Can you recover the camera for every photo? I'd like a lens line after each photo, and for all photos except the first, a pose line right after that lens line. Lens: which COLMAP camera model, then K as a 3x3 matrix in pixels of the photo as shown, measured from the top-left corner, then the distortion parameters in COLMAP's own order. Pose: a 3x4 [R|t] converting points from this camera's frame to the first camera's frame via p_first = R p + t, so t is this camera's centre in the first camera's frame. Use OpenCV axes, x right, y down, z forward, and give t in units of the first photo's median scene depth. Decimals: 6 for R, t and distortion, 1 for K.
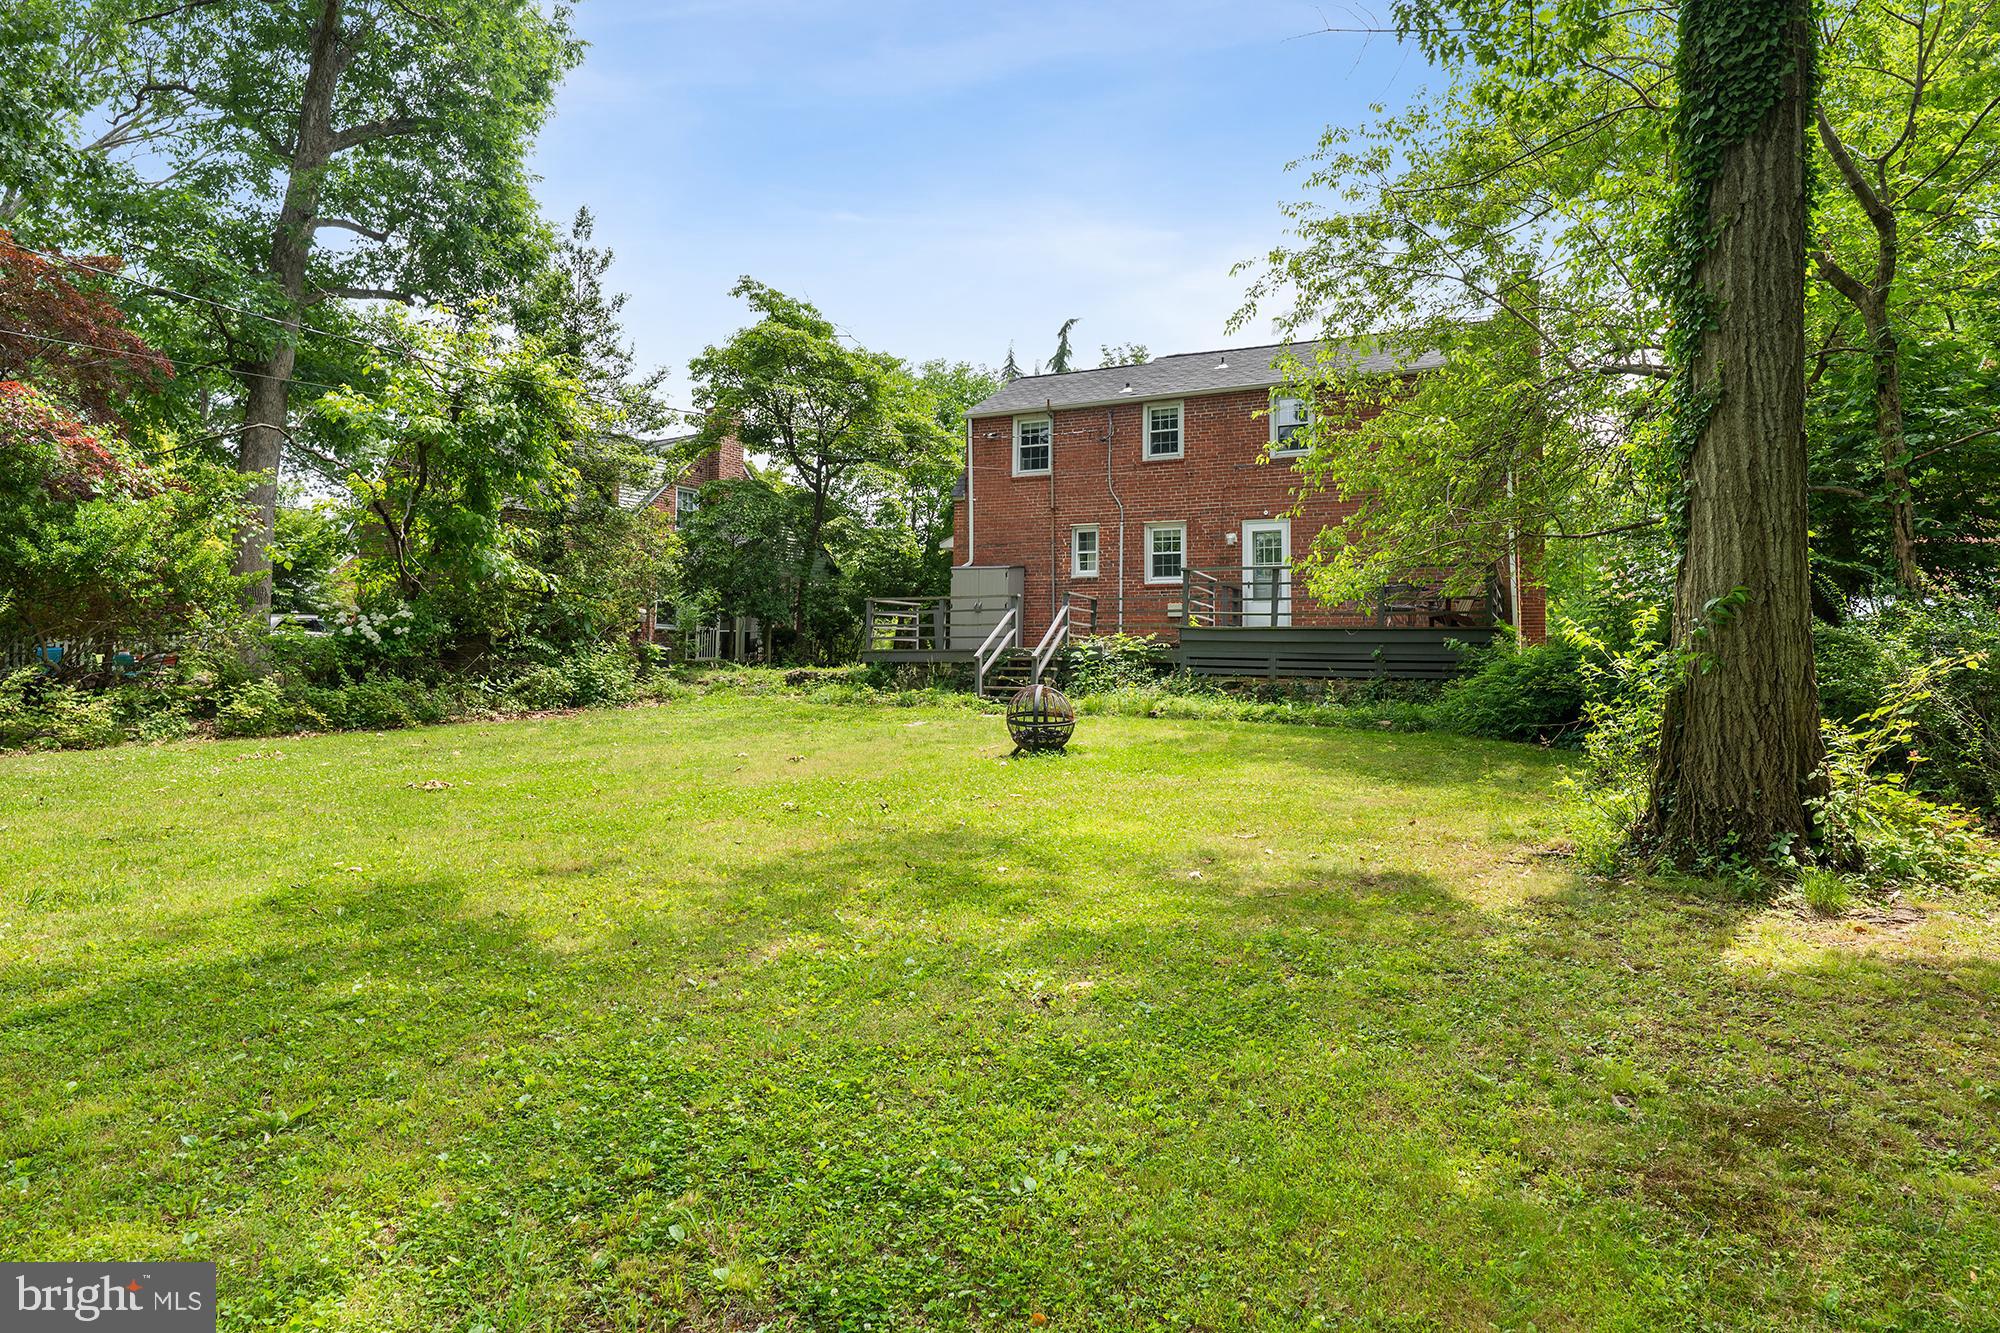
lens RADIAL K [[1157.3, 0, 997.3], [0, 1157.3, 641.9], [0, 0, 1]] dist [0.001103, 0.000033]
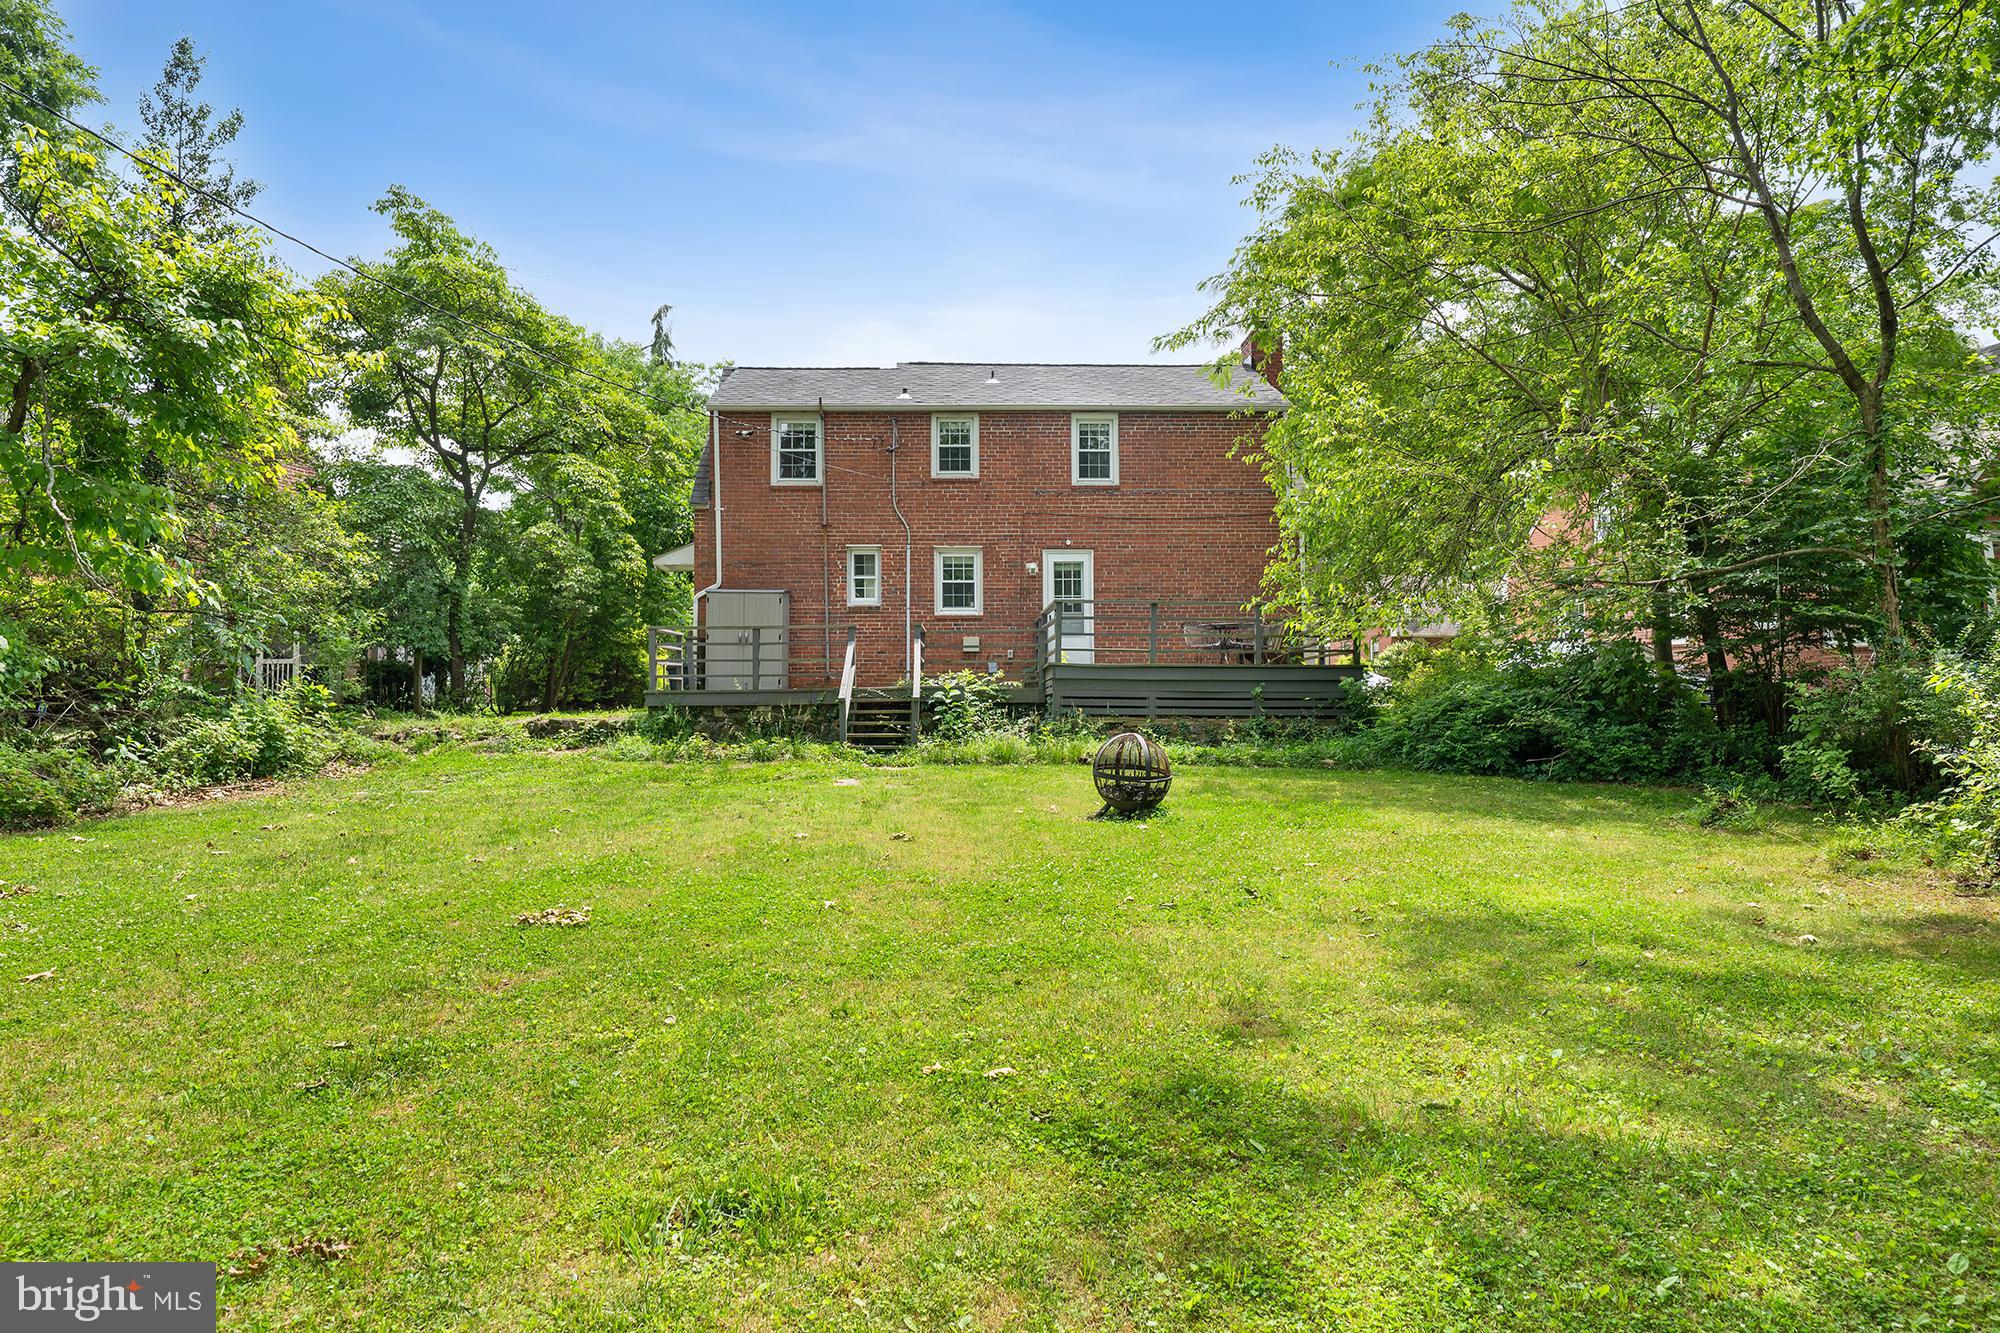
lens RADIAL K [[1203.9, 0, 1004.4], [0, 1203.9, 718.9], [0, 0, 1]] dist [-0.007009, -0.003834]
pose [[0.882240, -0.019242, 0.470407, -0.269863], [0.002048, 0.999312, 0.037036, -0.003886], [-0.470796, -0.031711, 0.881672, 0.145473]]
